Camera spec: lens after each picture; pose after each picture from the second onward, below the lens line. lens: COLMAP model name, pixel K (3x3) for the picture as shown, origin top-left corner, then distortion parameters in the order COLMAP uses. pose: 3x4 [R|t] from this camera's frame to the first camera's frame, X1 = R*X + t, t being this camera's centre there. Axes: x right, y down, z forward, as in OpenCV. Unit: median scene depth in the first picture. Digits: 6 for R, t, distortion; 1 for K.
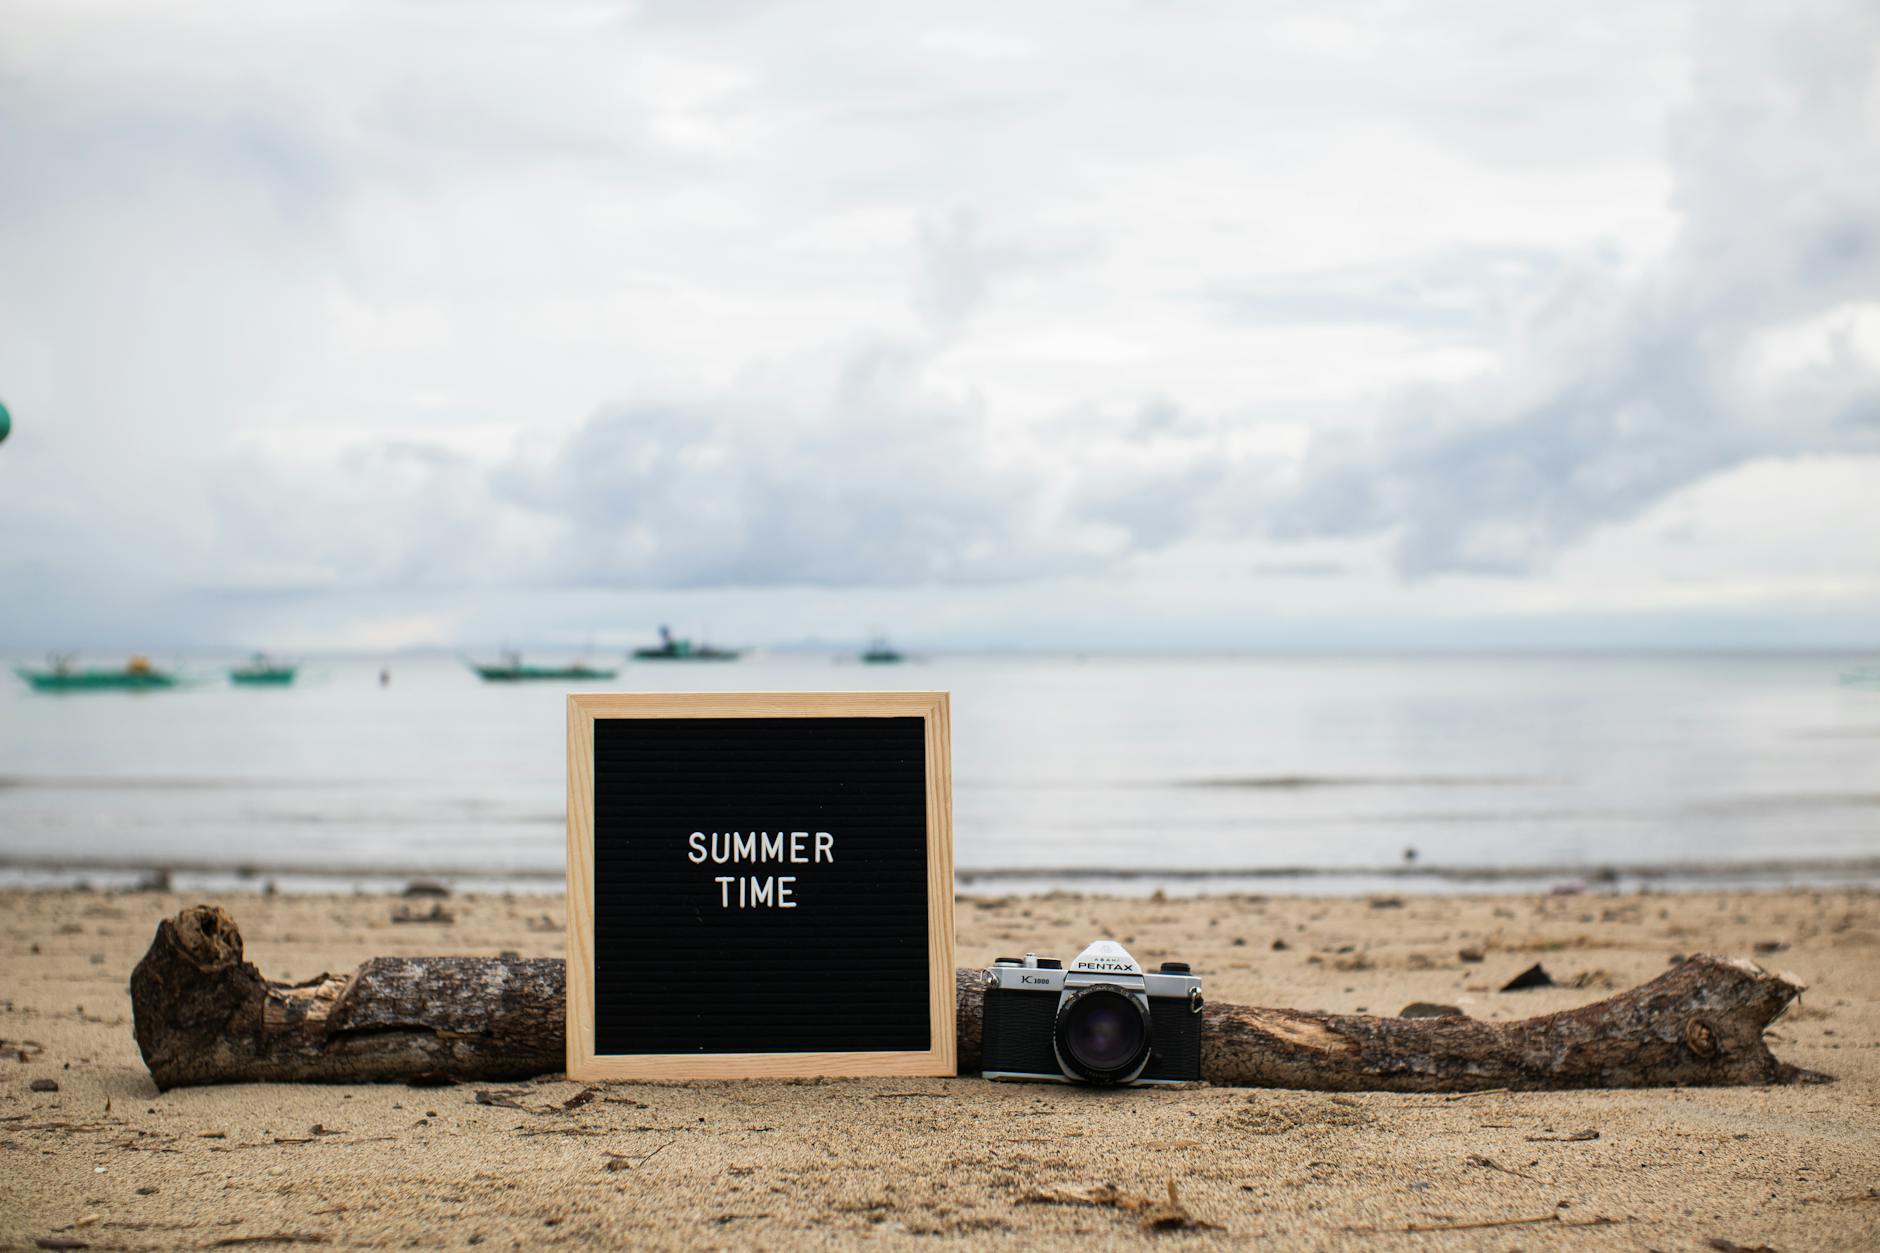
lens RADIAL K [[2172.1, 0, 936.7], [0, 2172.1, 634.2], [0, 0, 1]] dist [-0.088049, 0.000000]
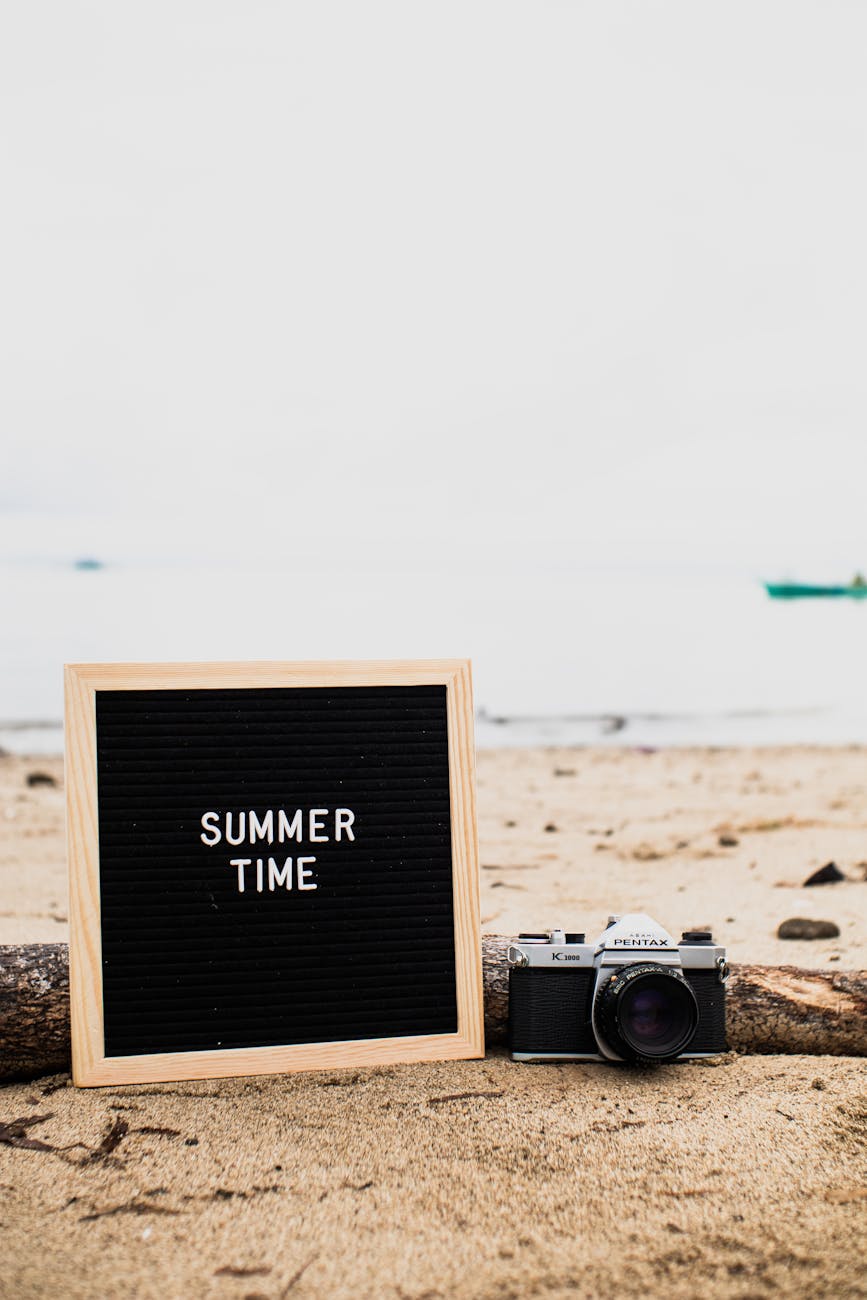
lens RADIAL K [[1502.0, 0, 430.3], [0, 1502.0, 643.6], [0, 0, 1]] dist [-0.088049, 0.000000]
pose [[0.982194, -0.002735, 0.187851, -0.138565], [-0.007764, 0.998449, 0.055128, -0.016936], [-0.187710, -0.055605, 0.980649, 0.358920]]
